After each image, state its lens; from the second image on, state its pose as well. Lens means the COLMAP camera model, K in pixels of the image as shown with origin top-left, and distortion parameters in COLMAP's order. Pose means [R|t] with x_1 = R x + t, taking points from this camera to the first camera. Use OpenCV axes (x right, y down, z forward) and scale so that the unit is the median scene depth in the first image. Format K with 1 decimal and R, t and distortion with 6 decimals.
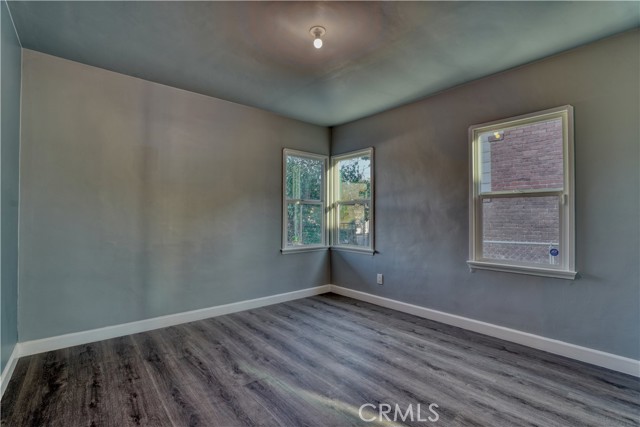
lens RADIAL K [[293.7, 0, 319.6], [0, 293.7, 213.7], [0, 0, 1]] dist [-0.060236, 0.012332]
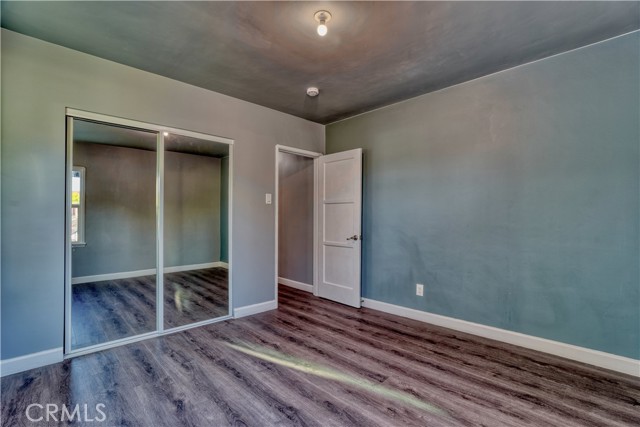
lens RADIAL K [[293.7, 0, 321.1], [0, 293.7, 215.2], [0, 0, 1]] dist [-0.060236, 0.012332]
pose [[-0.997531, -0.004450, -0.070085, 0.062853], [-0.003732, 0.999939, -0.010361, 0.010537], [0.070127, -0.010074, -0.997487, 2.039731]]
